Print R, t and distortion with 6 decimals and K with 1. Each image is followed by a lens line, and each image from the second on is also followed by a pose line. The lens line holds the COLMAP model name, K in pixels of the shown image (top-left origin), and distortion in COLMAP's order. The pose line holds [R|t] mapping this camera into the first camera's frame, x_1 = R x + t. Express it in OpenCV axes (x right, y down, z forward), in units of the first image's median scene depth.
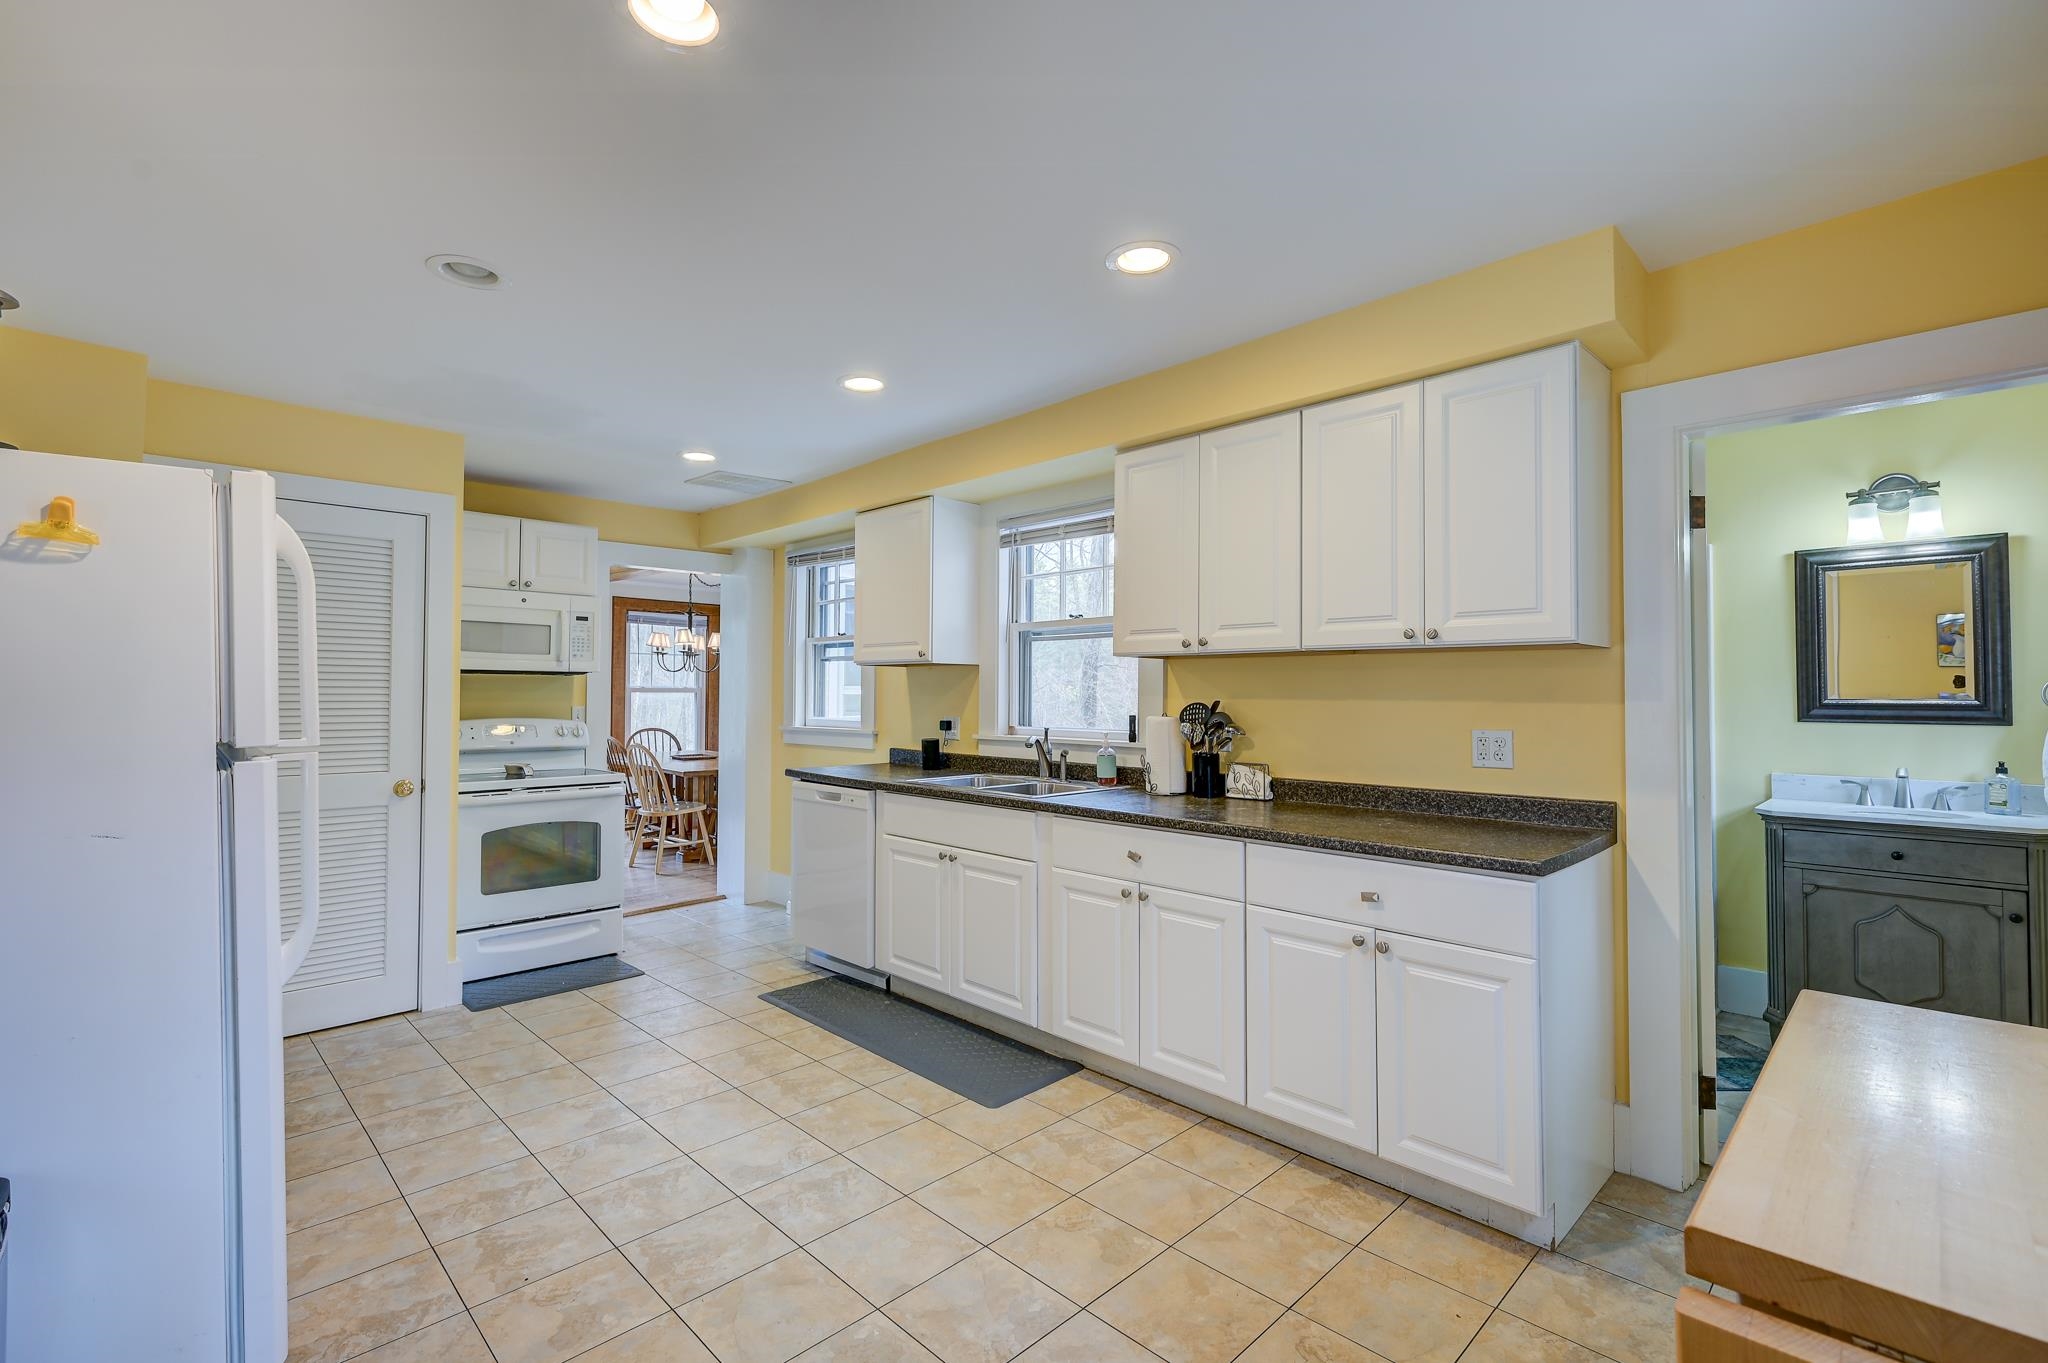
lens RADIAL K [[917.1, 0, 1031.6], [0, 917.1, 668.8], [0, 0, 1]] dist [0.001023, 0.000485]
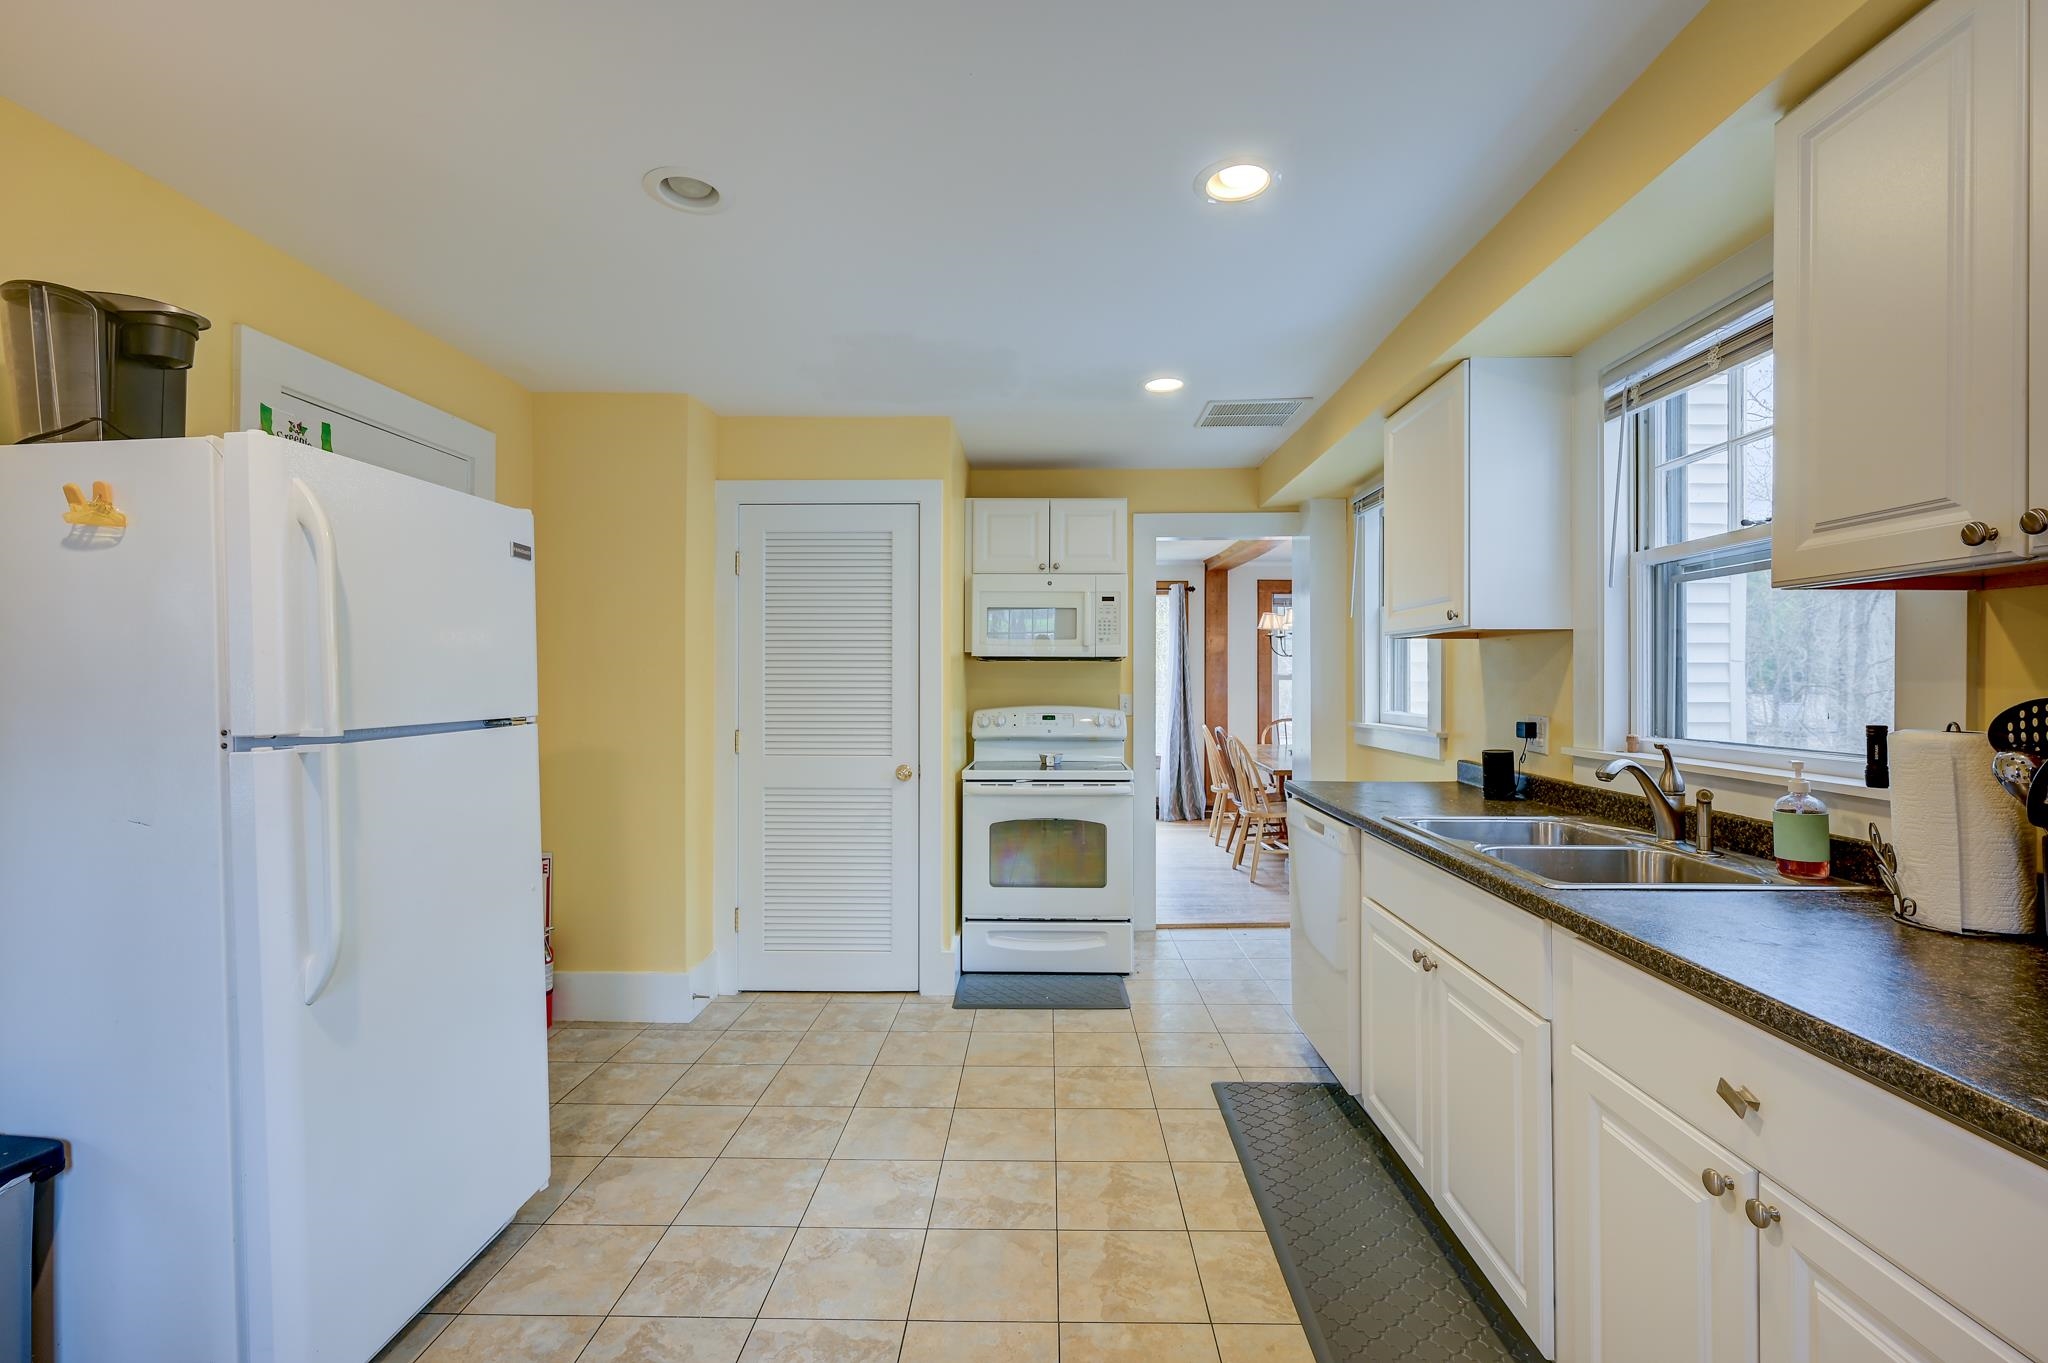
lens RADIAL K [[902.5, 0, 1029.3], [0, 902.5, 673.8], [0, 0, 1]] dist [-0.000692, 0.000152]
pose [[0.690827, -0.008295, -0.722972, 0.141859], [0.021237, 0.999736, 0.008822, 0.014010], [0.722708, -0.021448, 0.690821, 0.413723]]
